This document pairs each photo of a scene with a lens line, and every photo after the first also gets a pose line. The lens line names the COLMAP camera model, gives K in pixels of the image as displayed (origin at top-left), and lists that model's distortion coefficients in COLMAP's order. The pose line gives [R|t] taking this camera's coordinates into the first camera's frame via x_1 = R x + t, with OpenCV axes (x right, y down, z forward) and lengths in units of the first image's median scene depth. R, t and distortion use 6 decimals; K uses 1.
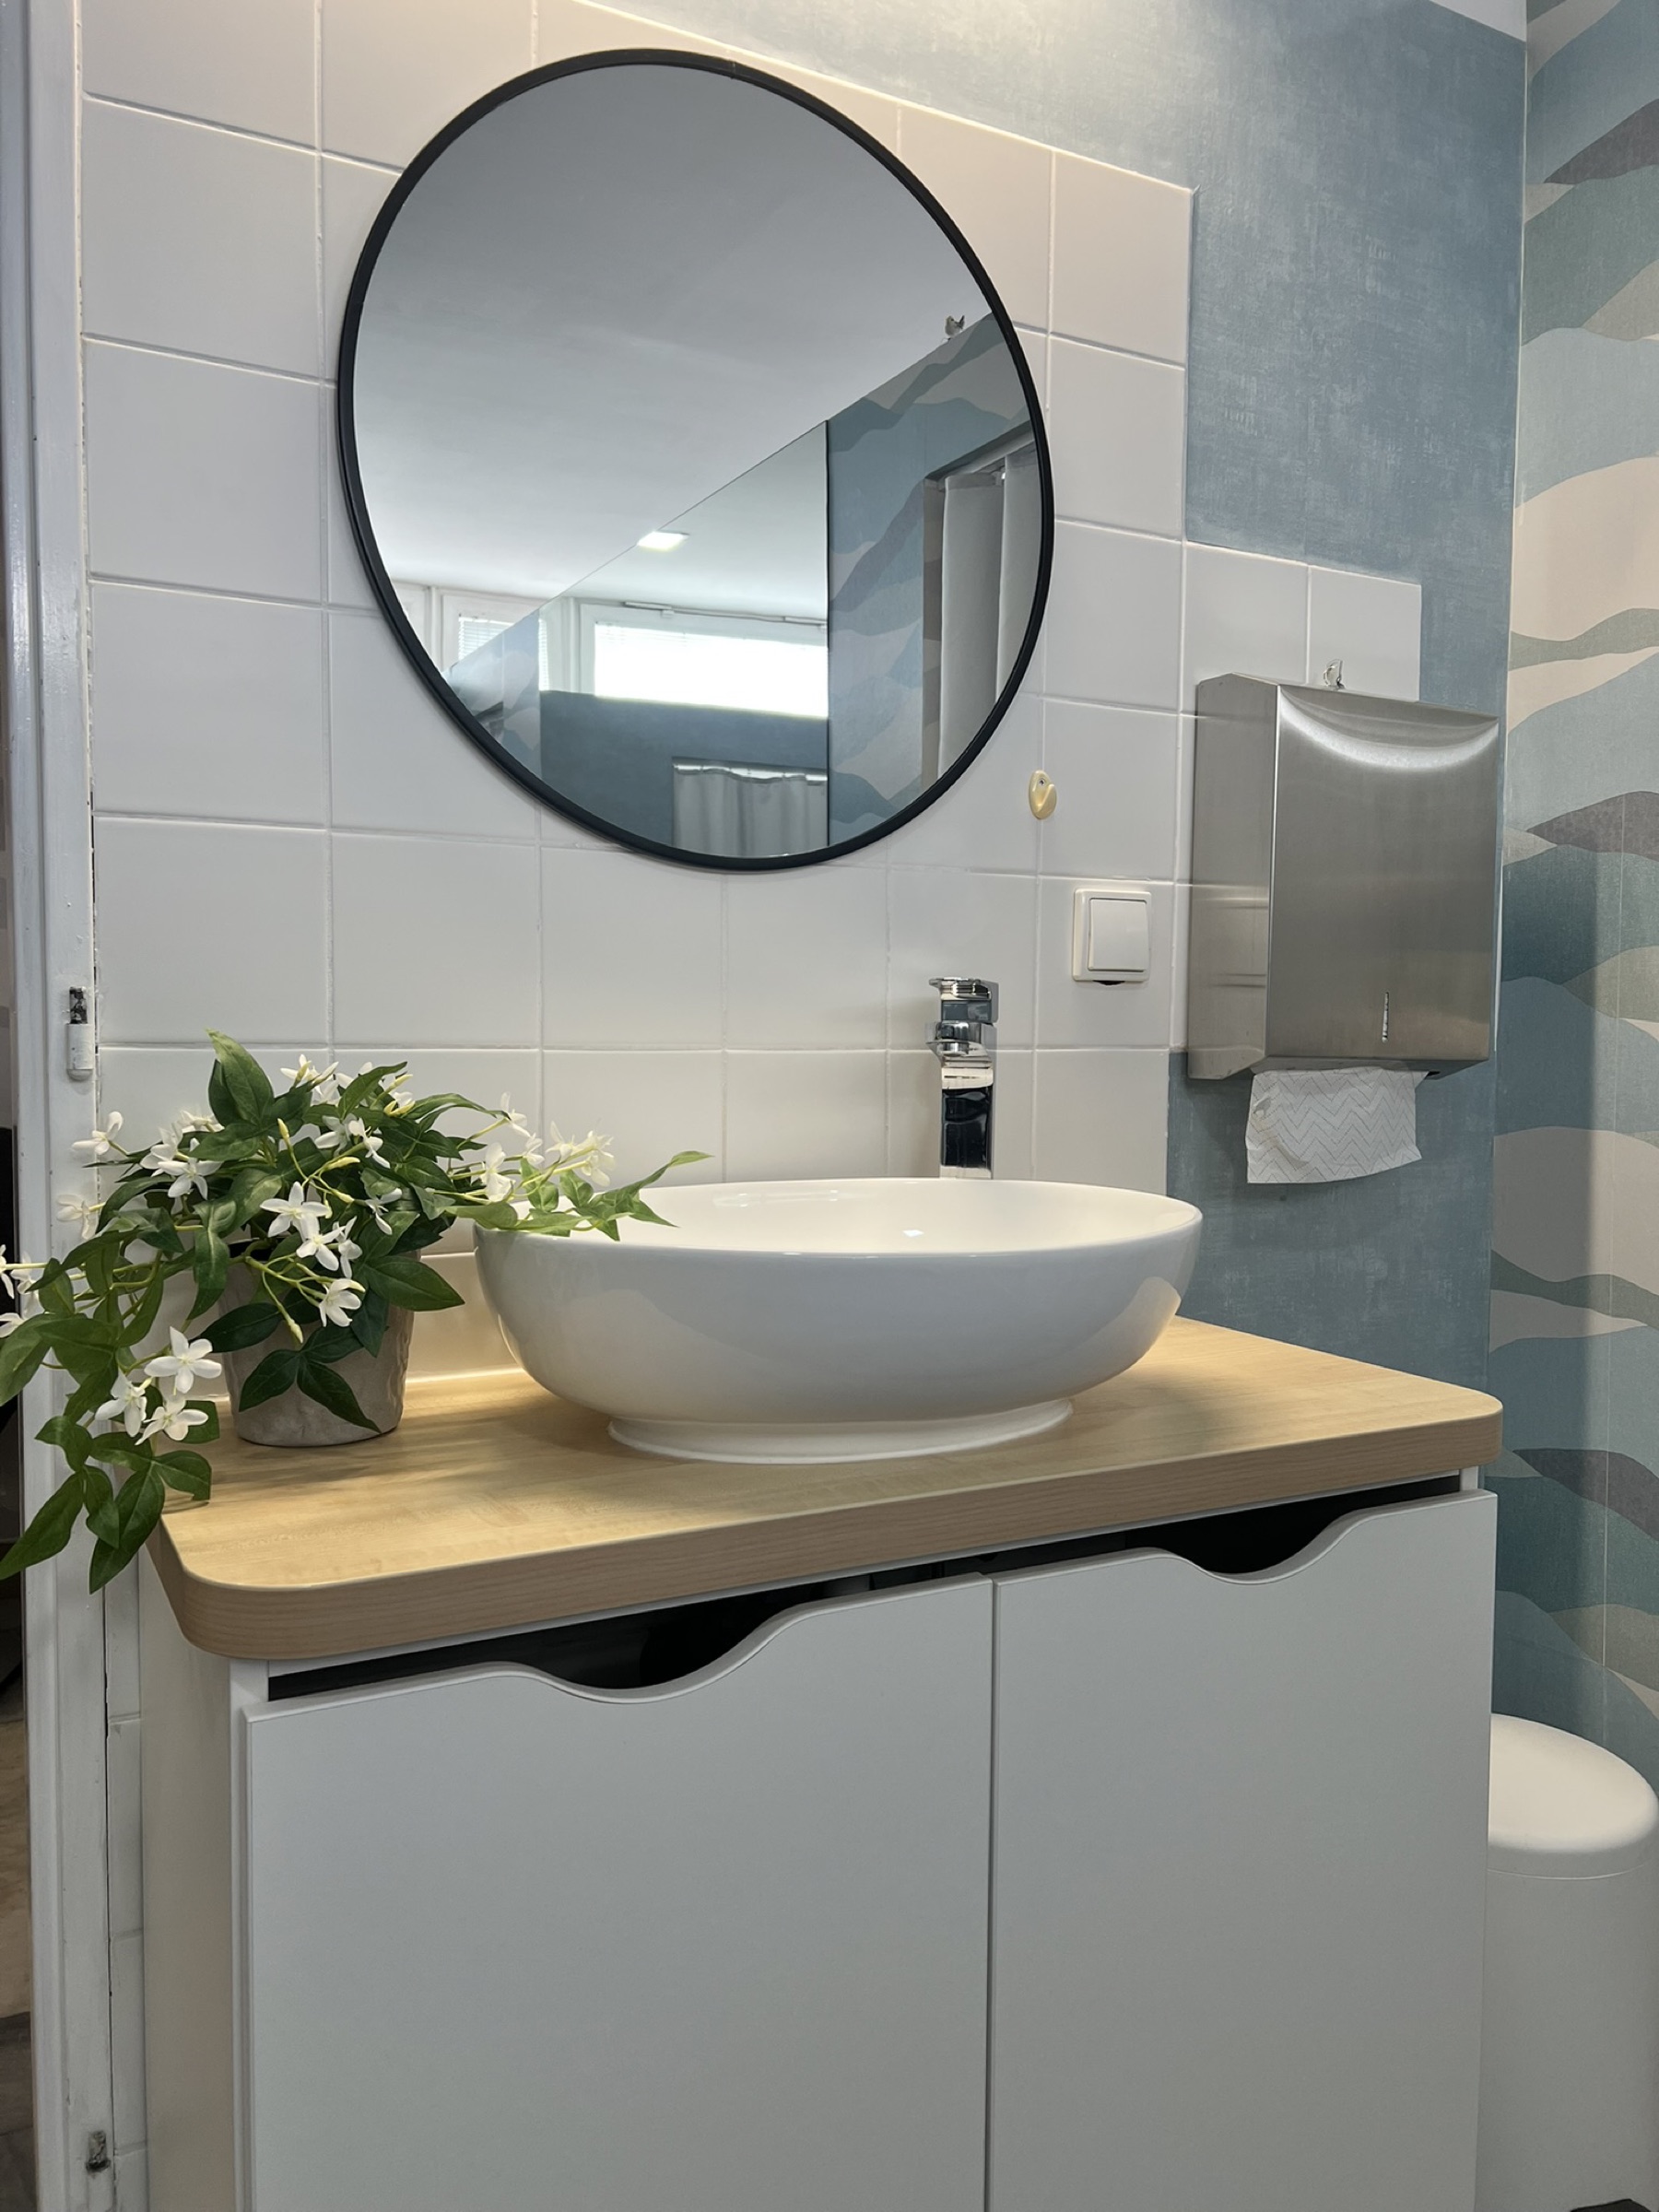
lens RADIAL K [[1670.0, 0, 813.9], [0, 1670.0, 1114.4], [0, 0, 1]] dist [0.072075, -0.074188]
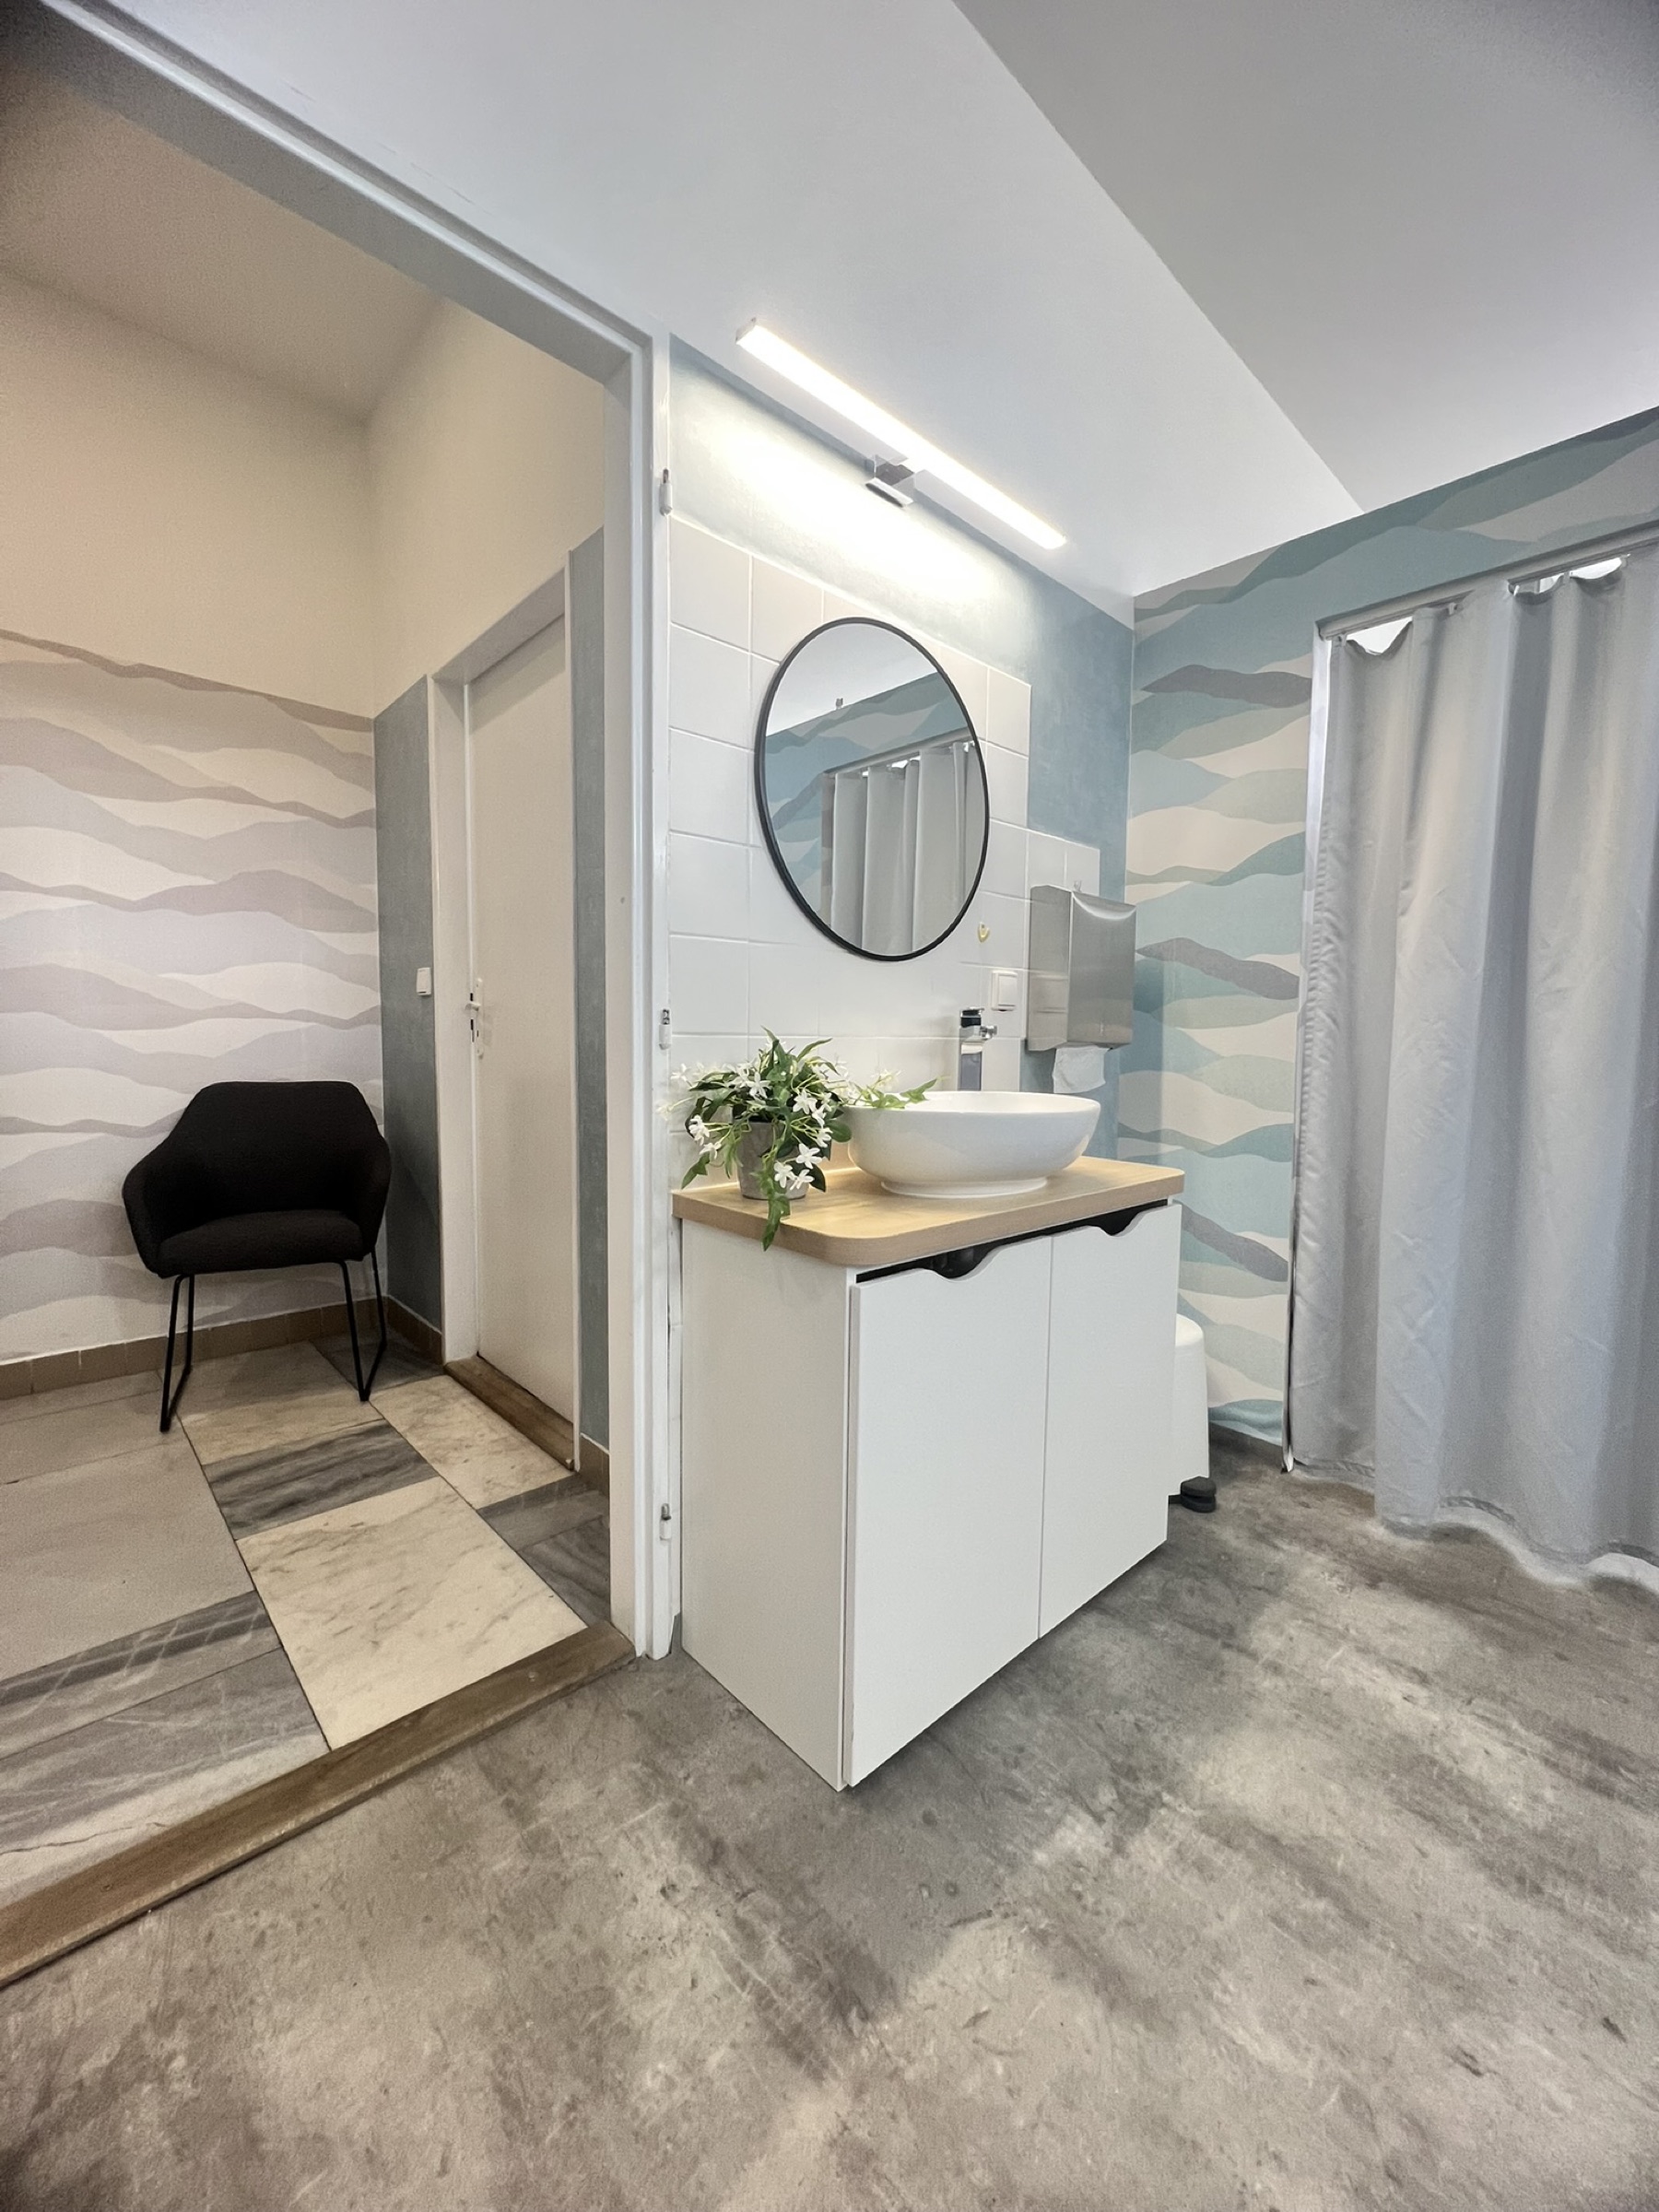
lens RADIAL K [[889.1, 0, 837.1], [0, 889.1, 1099.1], [0, 0, 1]] dist [-0.000014, -0.000362]
pose [[0.966471, -0.016074, 0.256274, -0.488697], [0.010426, 0.999672, 0.023380, 0.020114], [-0.256565, -0.019924, 0.966322, -0.220316]]
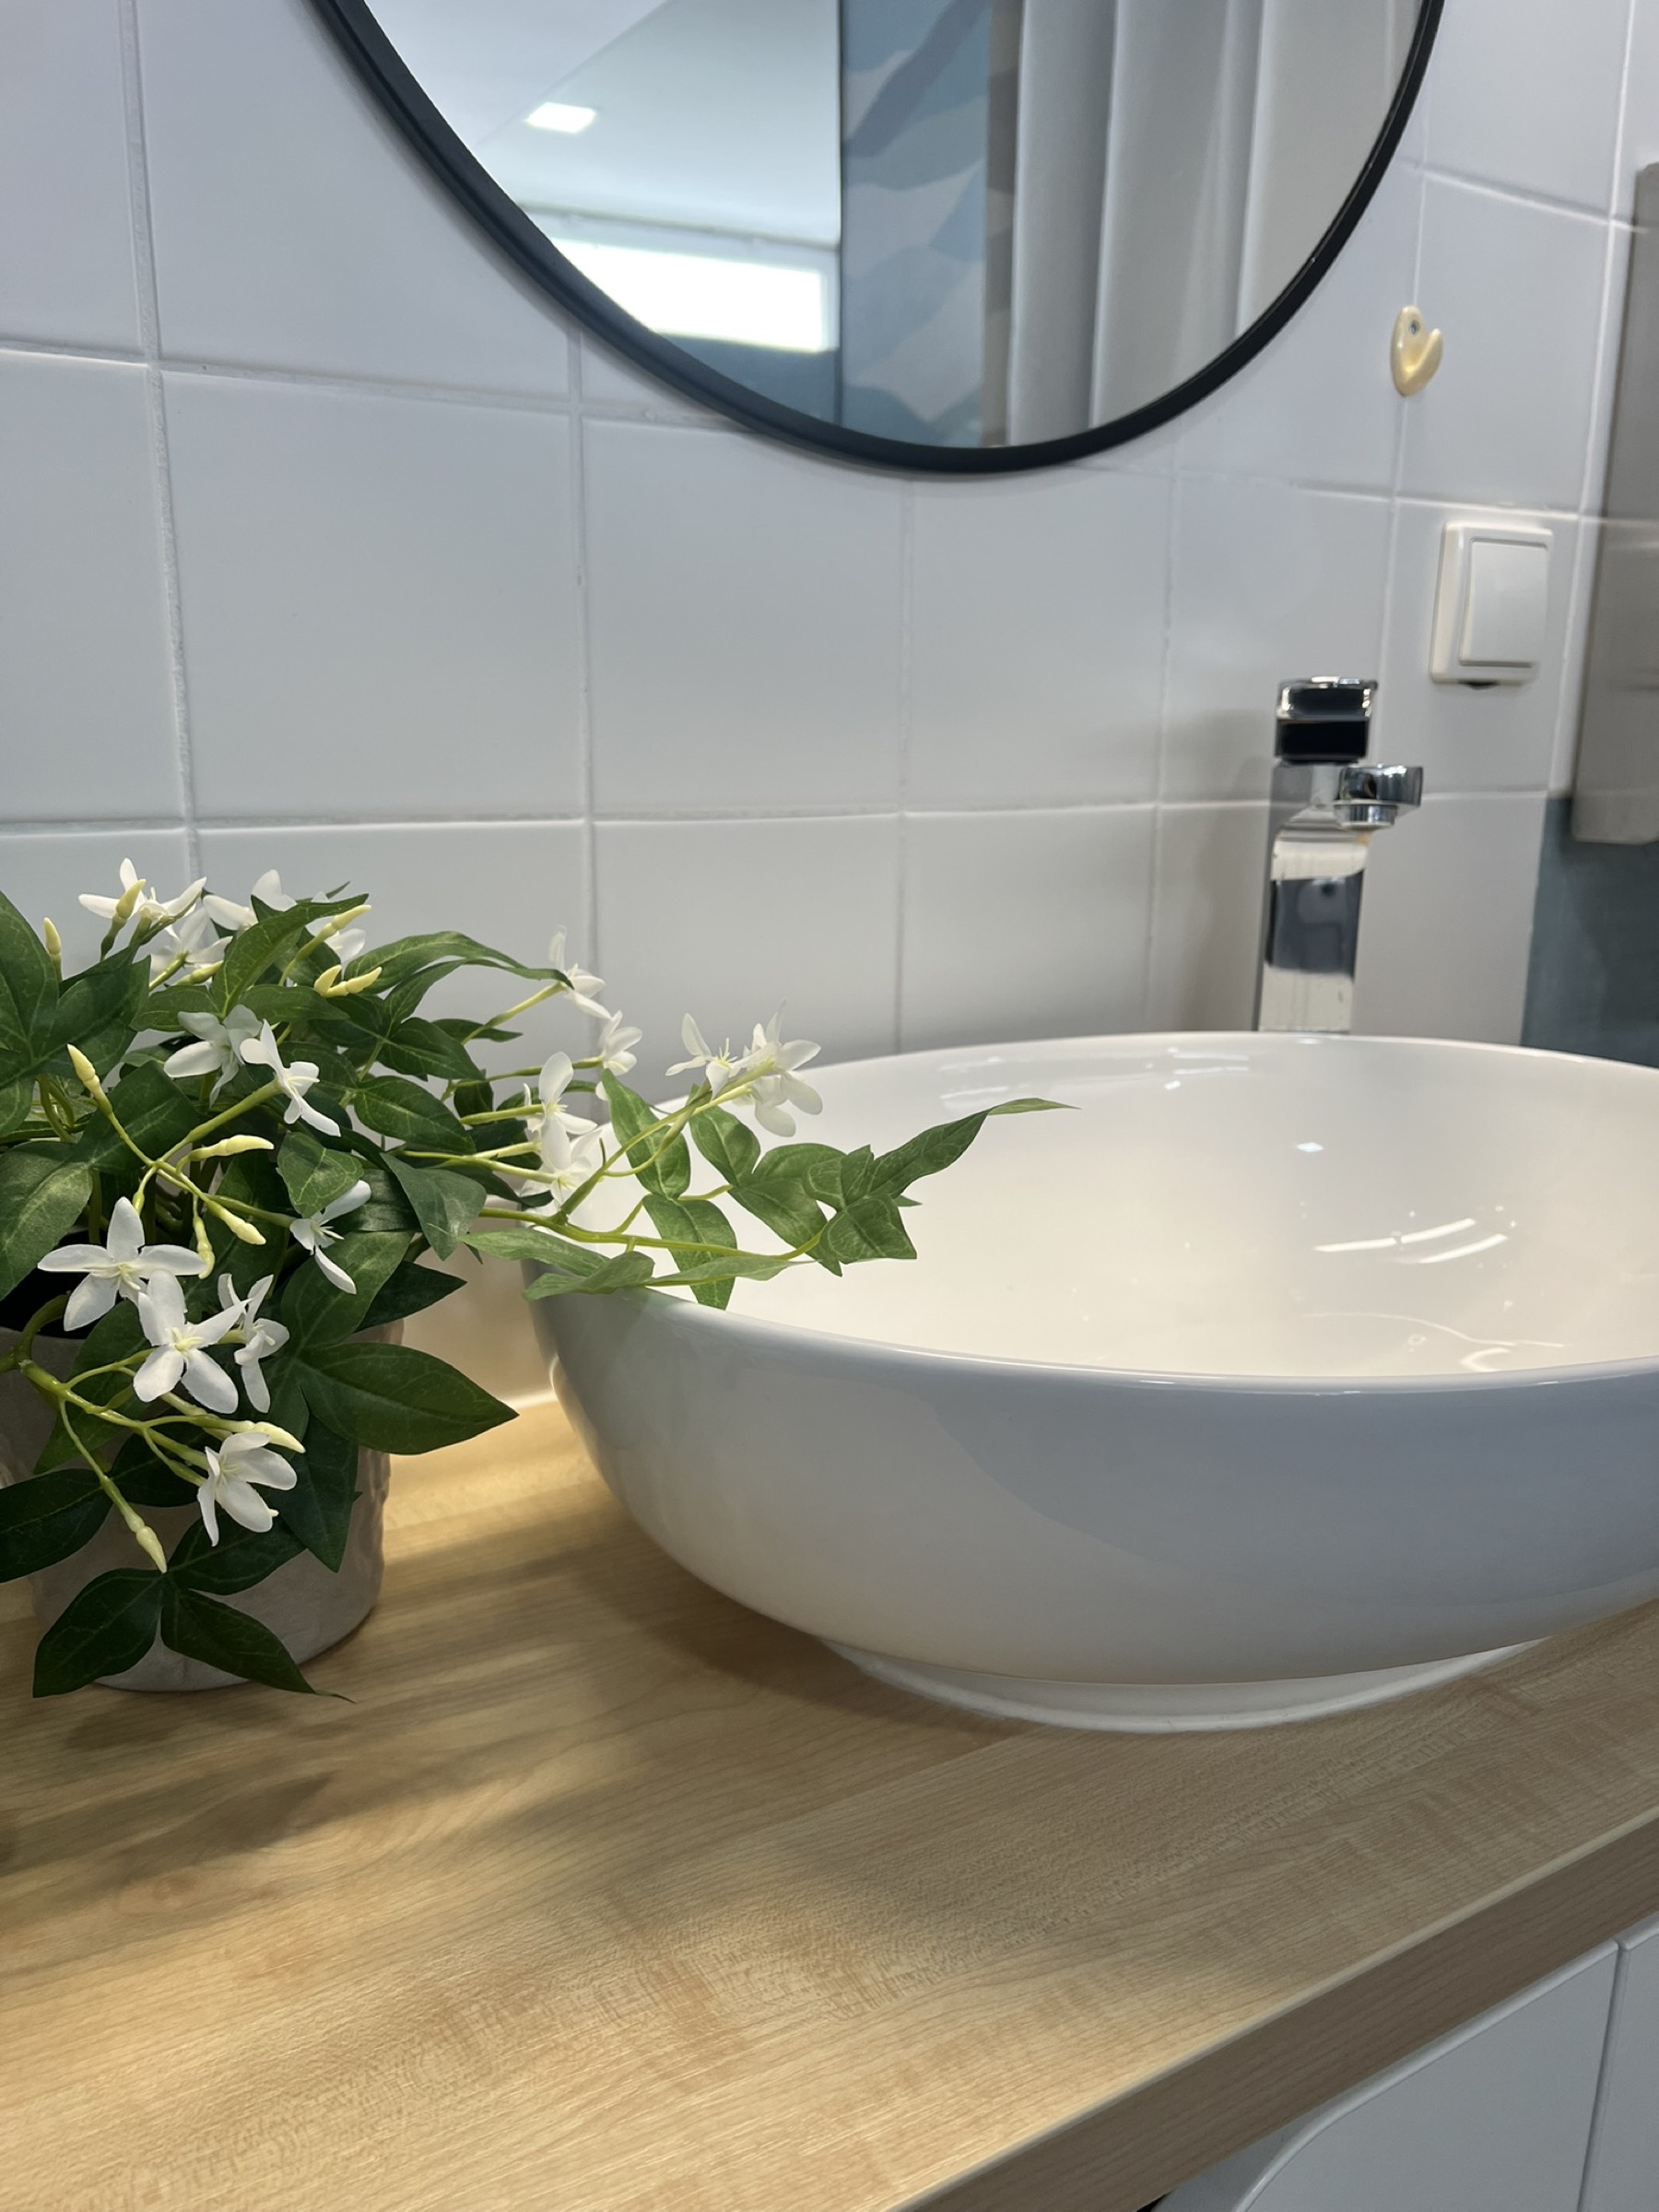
lens RADIAL K [[1697.5, 0, 809.4], [0, 1697.5, 1119.6], [0, 0, 1]] dist [0.038012, -0.057368]
pose [[0.998512, -0.013282, 0.052895, -0.132056], [0.003575, 0.983744, 0.179543, -0.045072], [-0.054420, -0.179086, 0.982327, 0.477781]]
